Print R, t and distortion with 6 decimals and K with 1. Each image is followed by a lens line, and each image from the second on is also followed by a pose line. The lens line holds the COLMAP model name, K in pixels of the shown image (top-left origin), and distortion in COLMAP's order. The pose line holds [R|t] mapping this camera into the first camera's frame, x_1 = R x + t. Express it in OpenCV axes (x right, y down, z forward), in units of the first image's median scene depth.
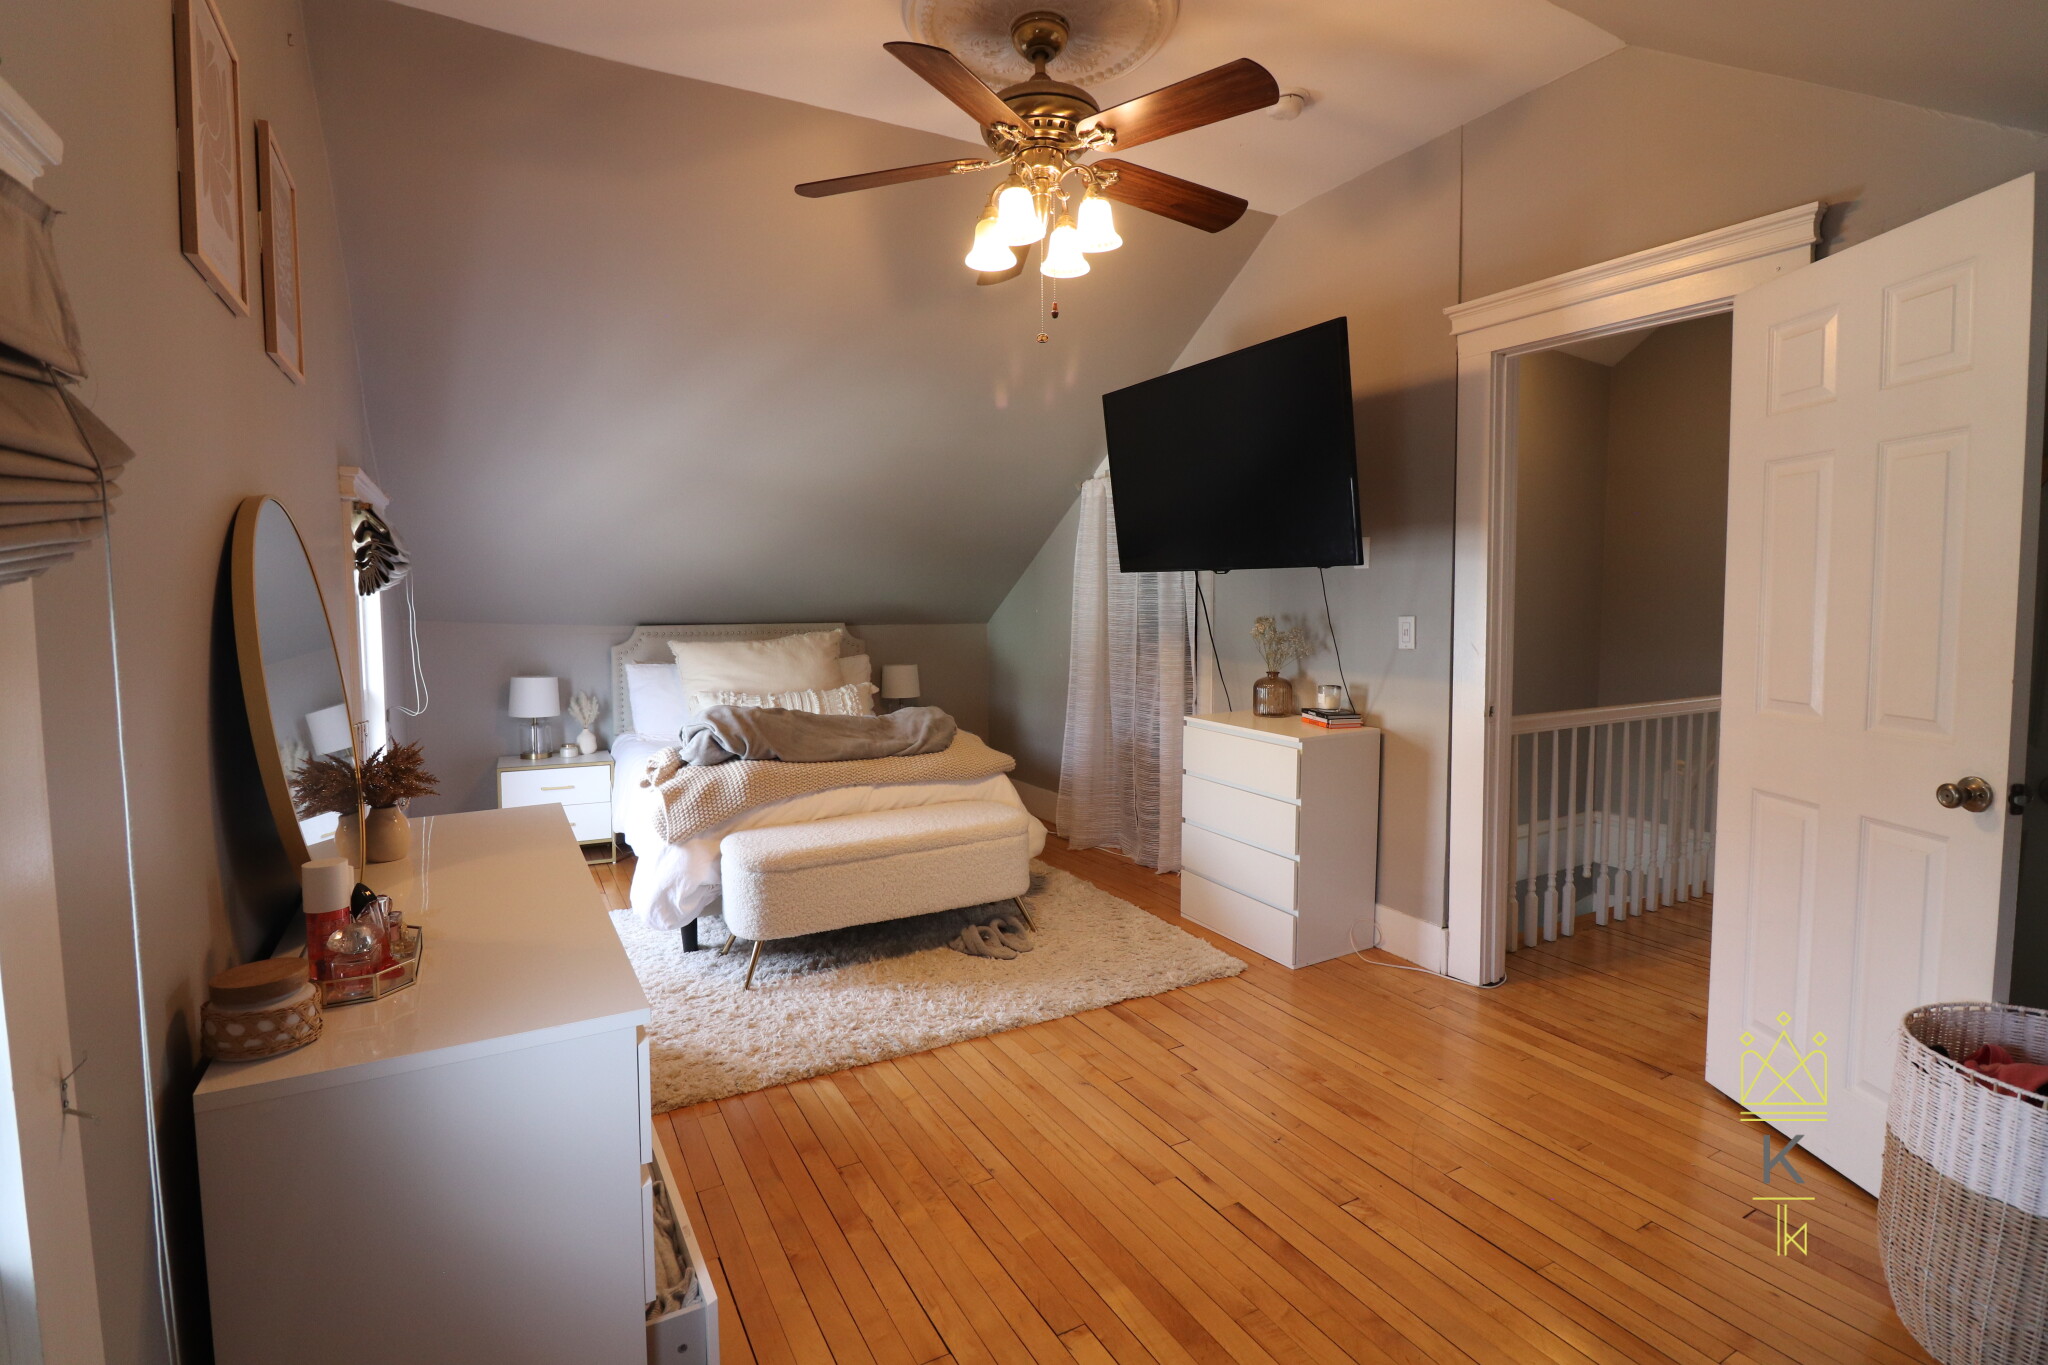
lens RADIAL K [[950.9, 0, 1020.0], [0, 950.9, 659.7], [0, 0, 1]] dist [0.000448, -0.012387]
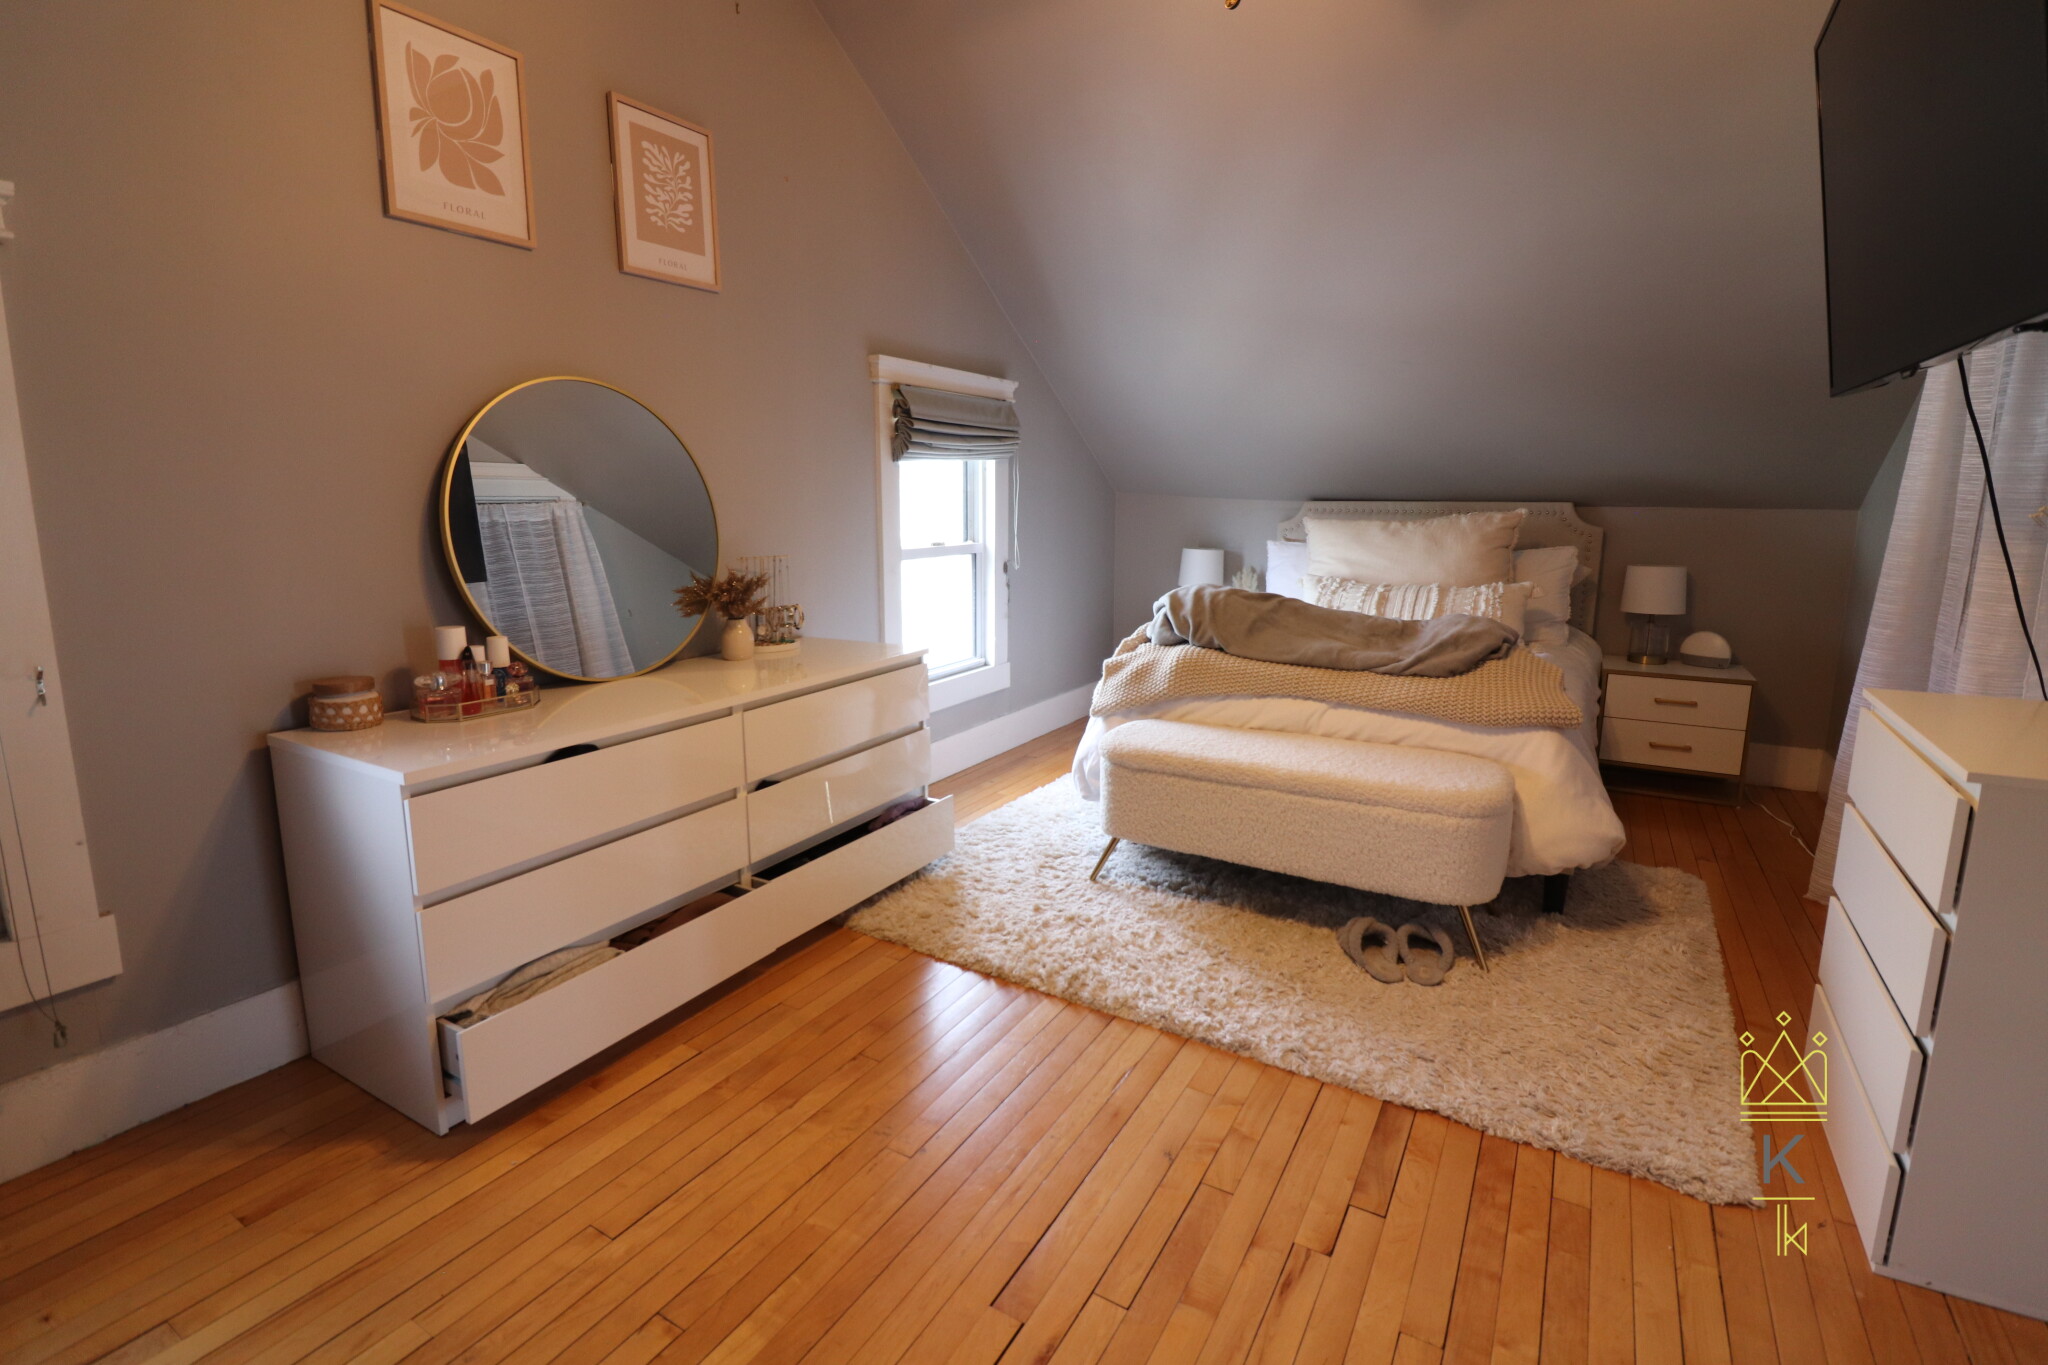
lens RADIAL K [[950.9, 0, 1020.0], [0, 950.9, 659.7], [0, 0, 1]] dist [0.000448, -0.012387]
pose [[0.496157, 0.151917, -0.854839, 0.419527], [-0.056734, 0.988142, 0.142678, 0.000848], [0.866377, -0.022293, 0.498893, 0.440222]]
